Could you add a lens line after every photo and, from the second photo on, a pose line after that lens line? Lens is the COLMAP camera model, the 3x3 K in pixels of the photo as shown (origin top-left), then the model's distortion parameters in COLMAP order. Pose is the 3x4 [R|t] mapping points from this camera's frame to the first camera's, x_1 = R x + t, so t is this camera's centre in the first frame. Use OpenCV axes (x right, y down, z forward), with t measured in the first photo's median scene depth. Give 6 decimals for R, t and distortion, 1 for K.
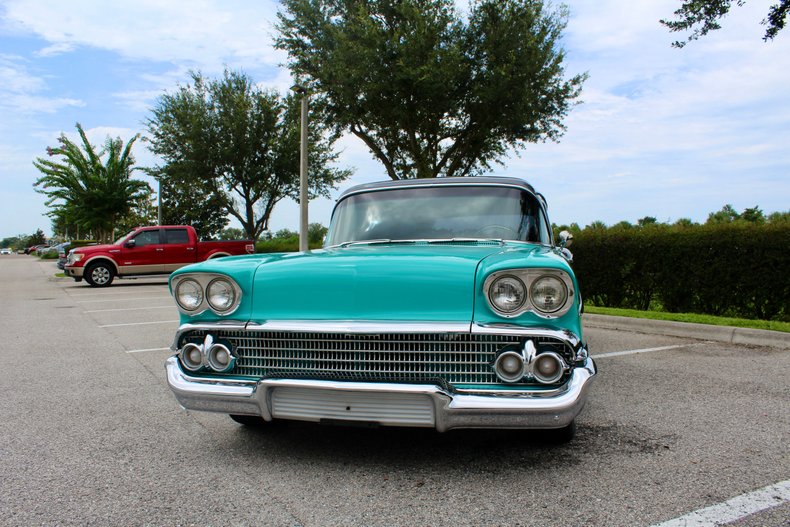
lens RADIAL K [[659.6, 0, 391.9], [0, 659.6, 267.0], [0, 0, 1]] dist [-0.164752, 0.144872]
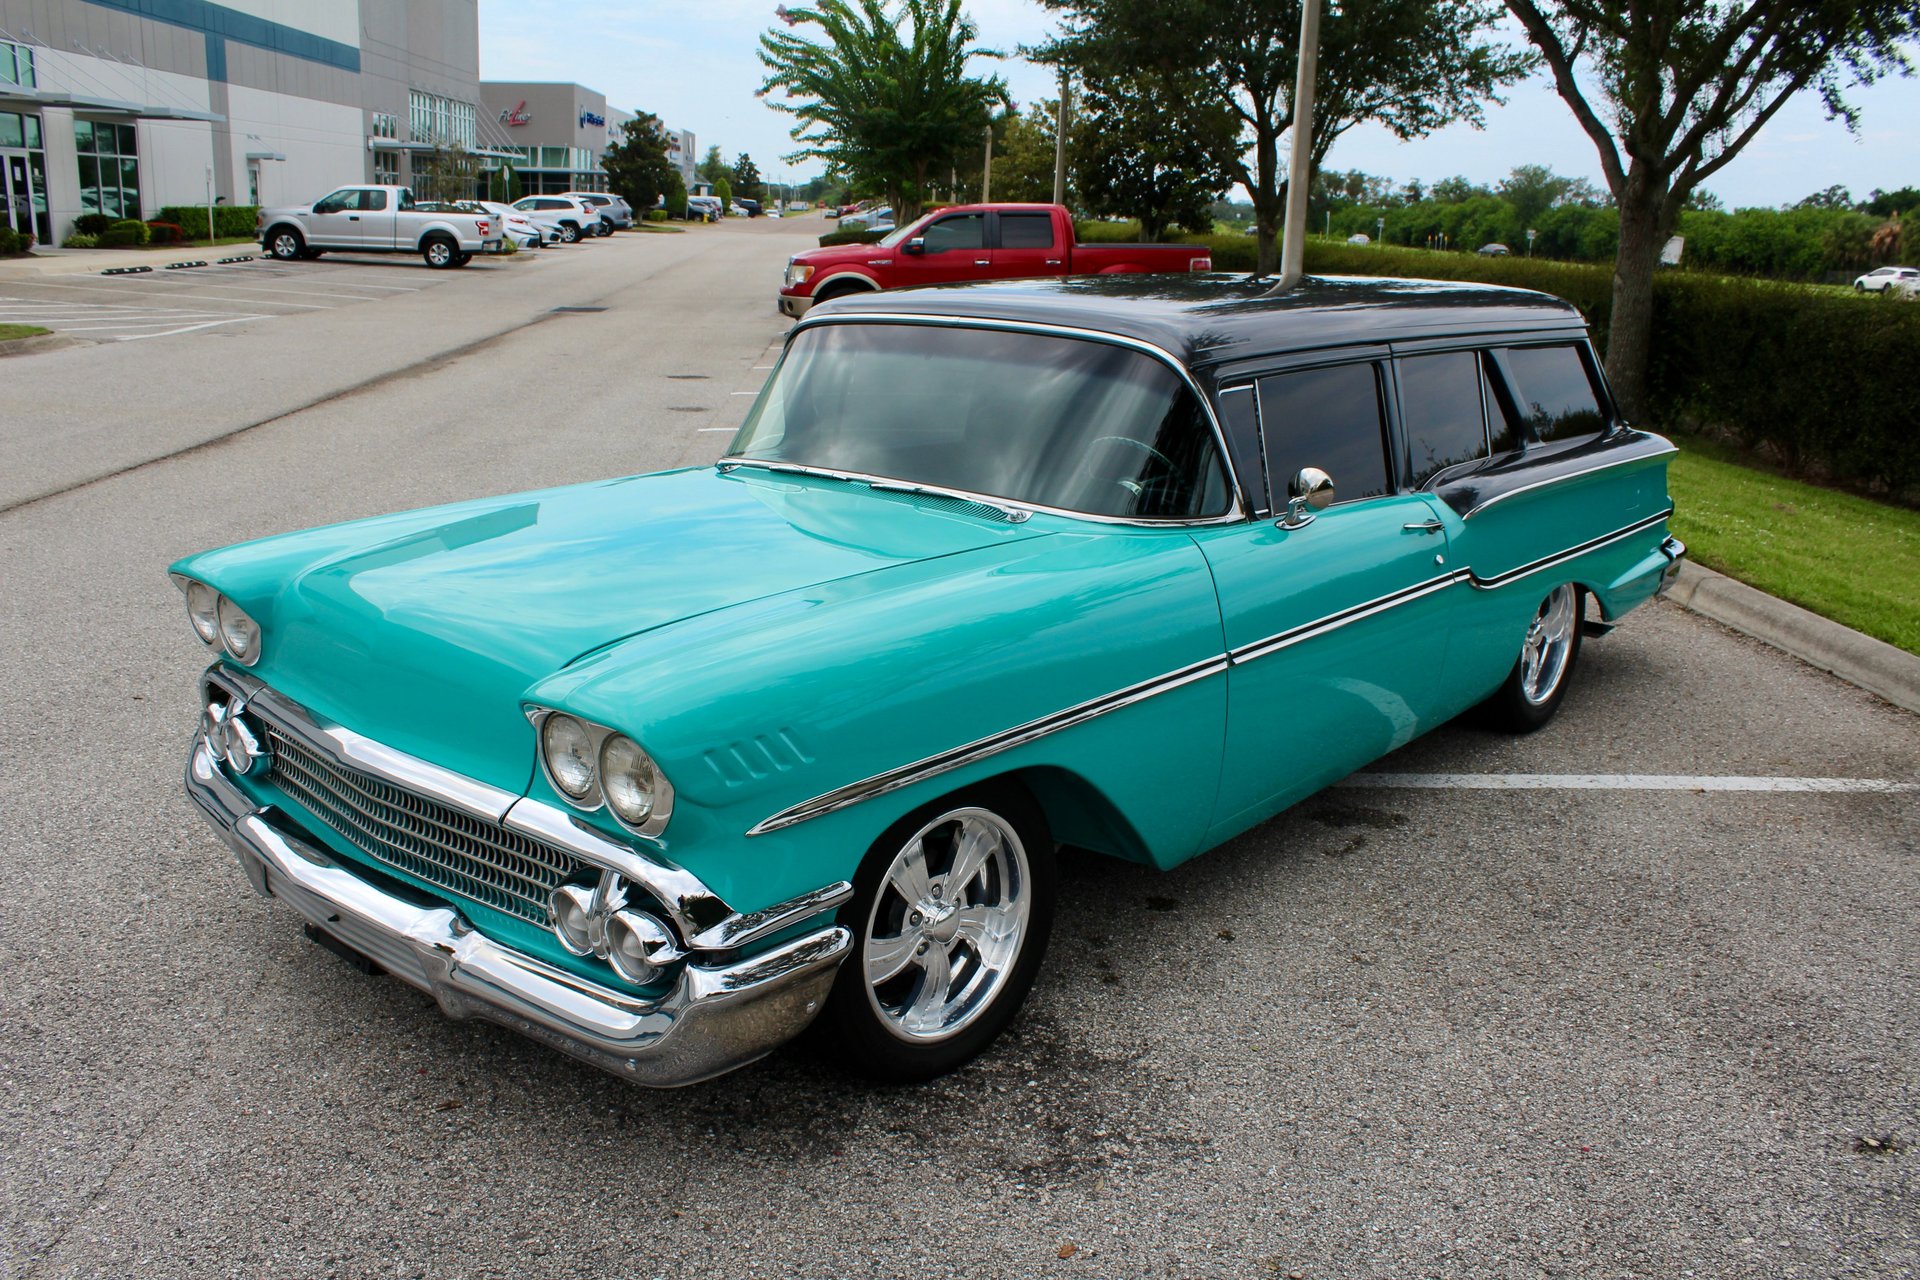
lens RADIAL K [[1603.1, 0, 952.5], [0, 1603.1, 648.4], [0, 0, 1]] dist [-0.164752, 0.144872]
pose [[0.892485, 0.146105, -0.426759, 0.070201], [-0.040908, 0.968408, 0.245993, -0.024461], [0.449218, -0.202087, 0.870267, 0.021495]]
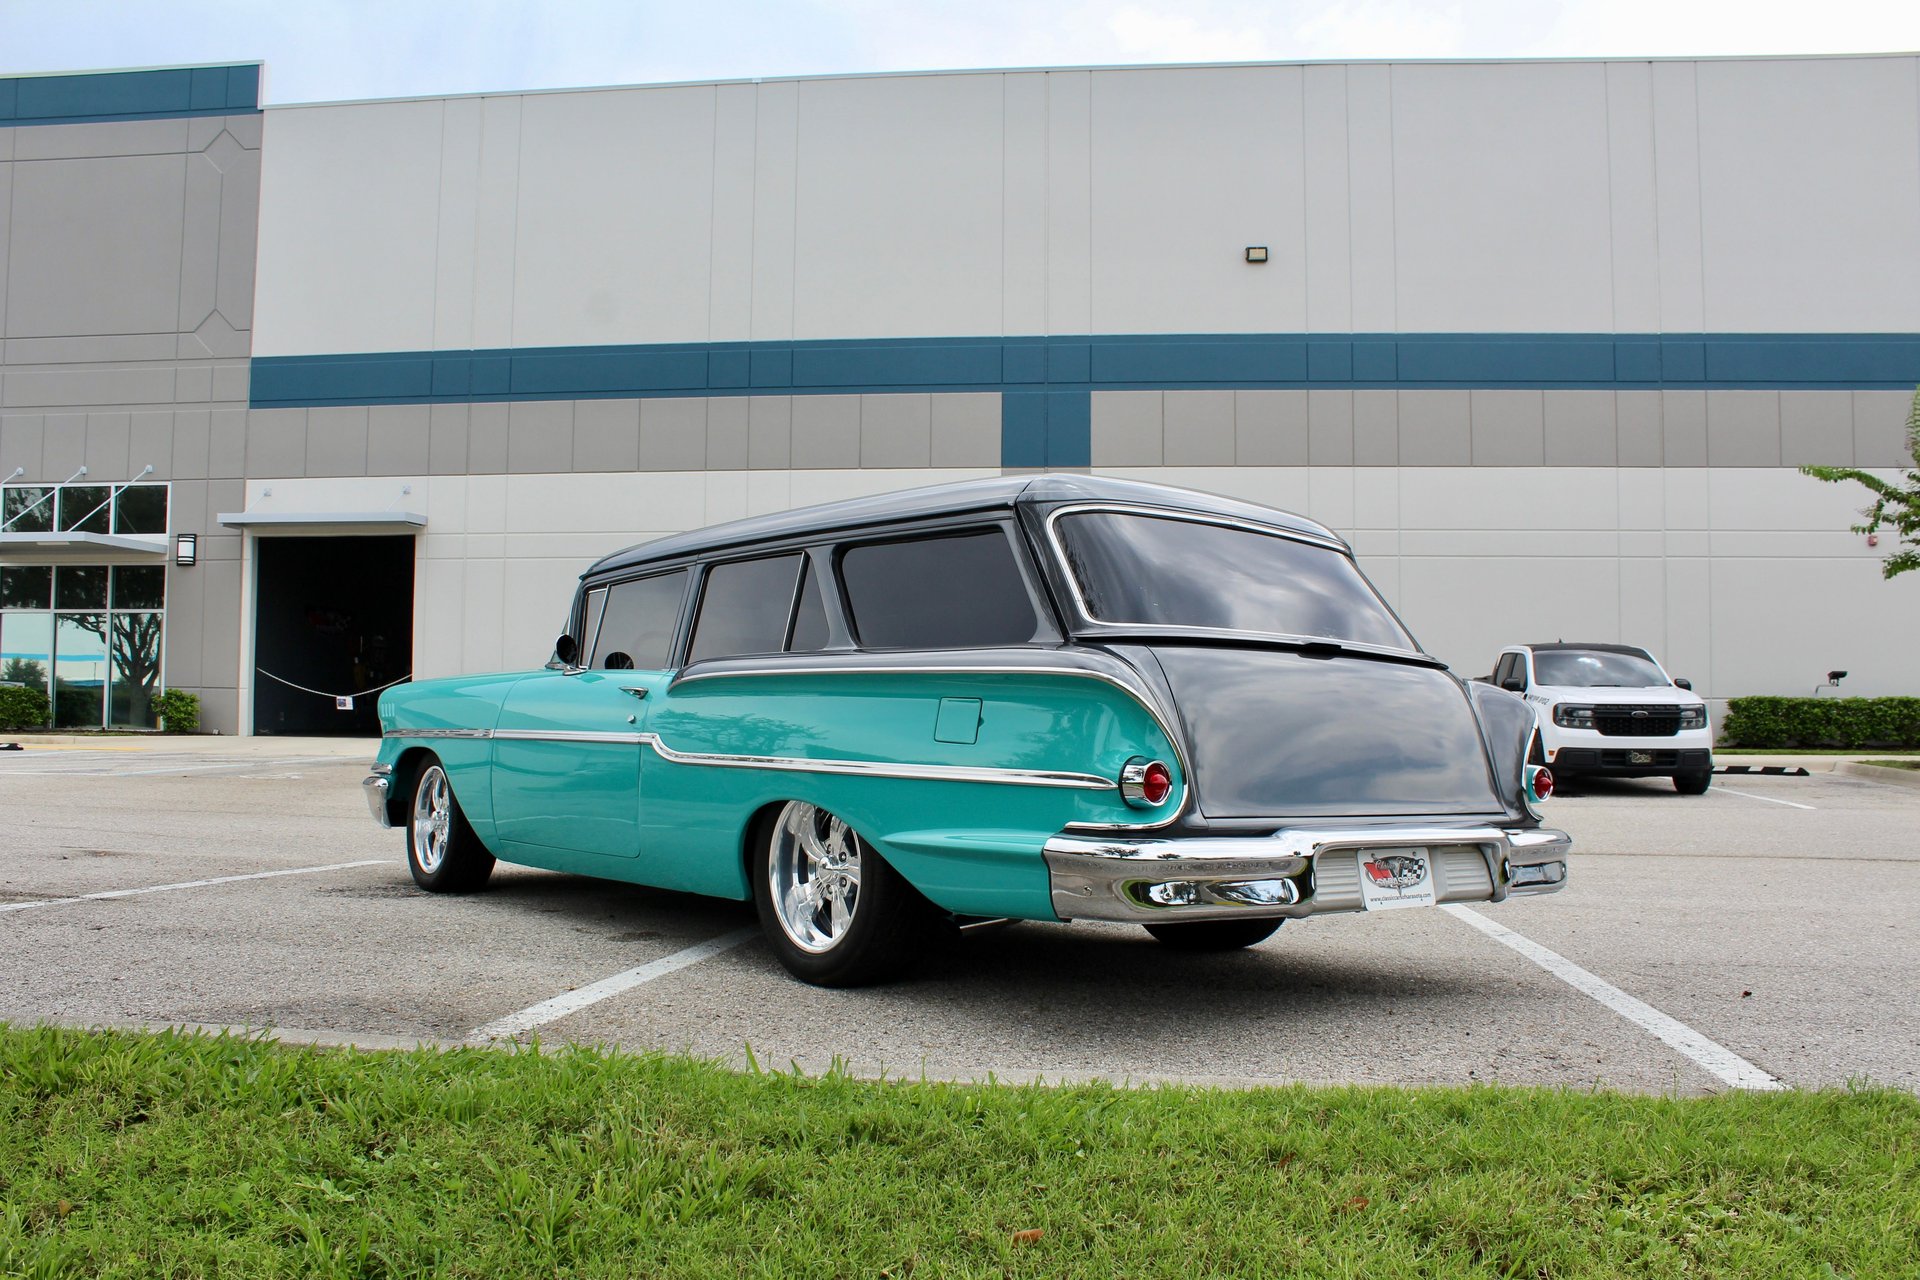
lens RADIAL K [[1603.1, 0, 952.5], [0, 1603.1, 648.4], [0, 0, 1]] dist [-0.164752, 0.144872]
pose [[-0.592380, -0.043530, -0.804482, 0.168889], [-0.031676, 0.999026, -0.030732, -0.002135], [0.805036, 0.007278, -0.593181, 0.302936]]
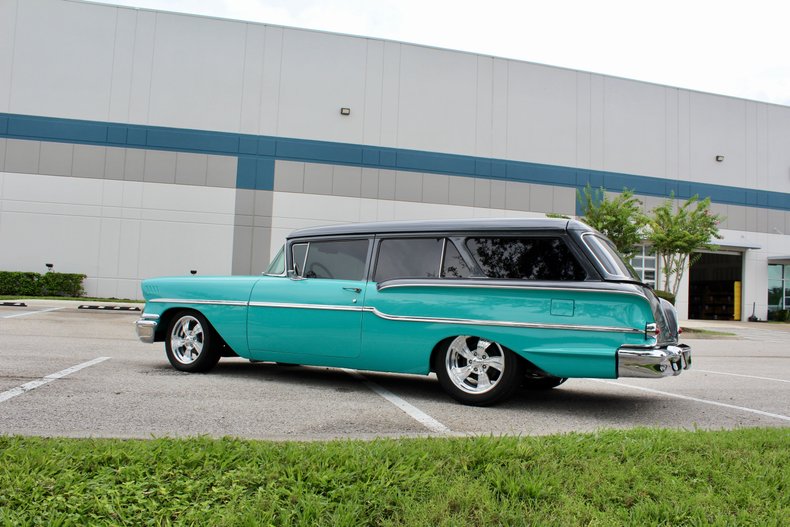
lens RADIAL K [[659.6, 0, 391.9], [0, 659.6, 267.0], [0, 0, 1]] dist [-0.164752, 0.144872]
pose [[-0.249424, -0.060915, -0.966477, 0.217171], [-0.063885, 0.996881, -0.046344, -0.000055], [0.966285, 0.050184, -0.252537, 0.223229]]
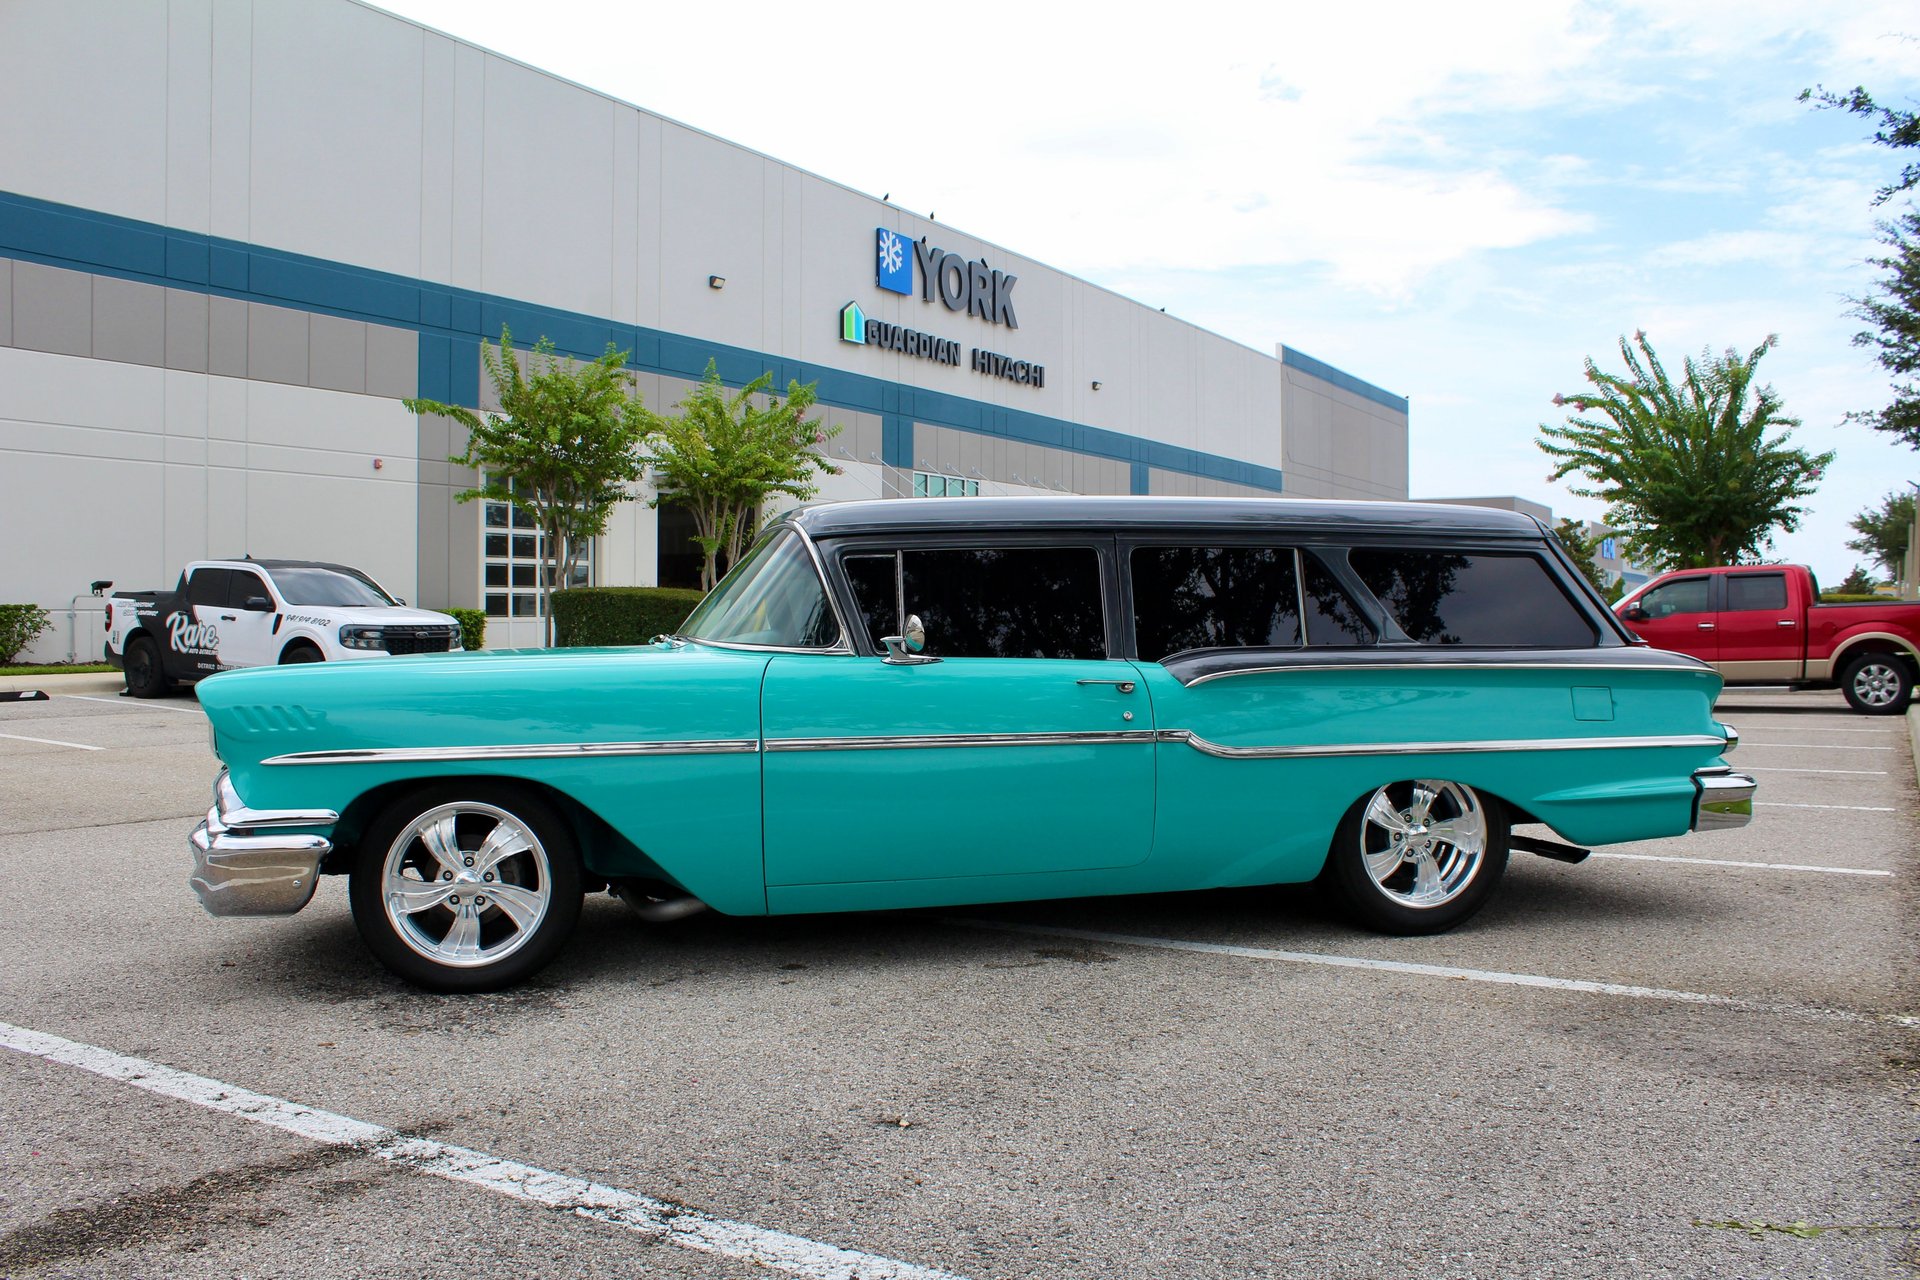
lens RADIAL K [[1603.1, 0, 952.5], [0, 1603.1, 648.4], [0, 0, 1]] dist [-0.164752, 0.144872]
pose [[0.479493, 0.015879, -0.877402, 0.180438], [-0.020650, 0.999764, 0.006809, -0.006136], [0.877303, 0.014853, 0.479707, 0.075668]]
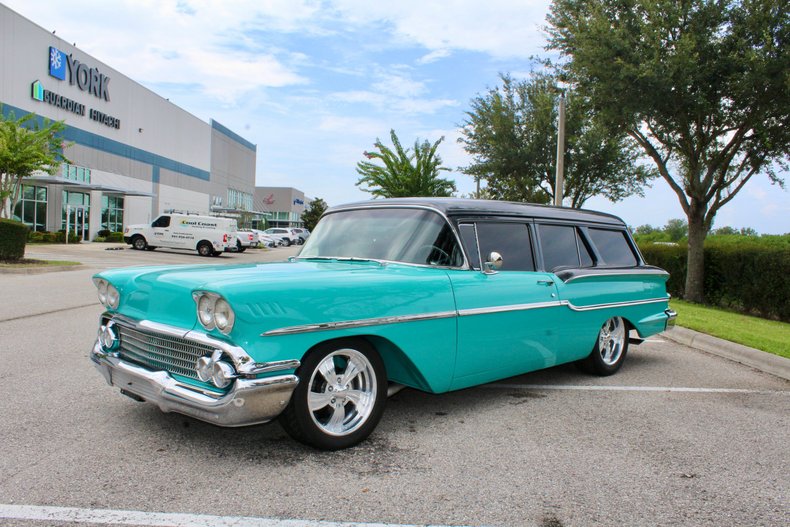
lens RADIAL K [[659.6, 0, 391.9], [0, 659.6, 267.0], [0, 0, 1]] dist [-0.164752, 0.144872]
pose [[0.854810, 0.047513, -0.516761, 0.095776], [-0.042480, 0.998864, 0.021571, -0.007261], [0.517199, 0.003513, 0.855858, 0.011270]]
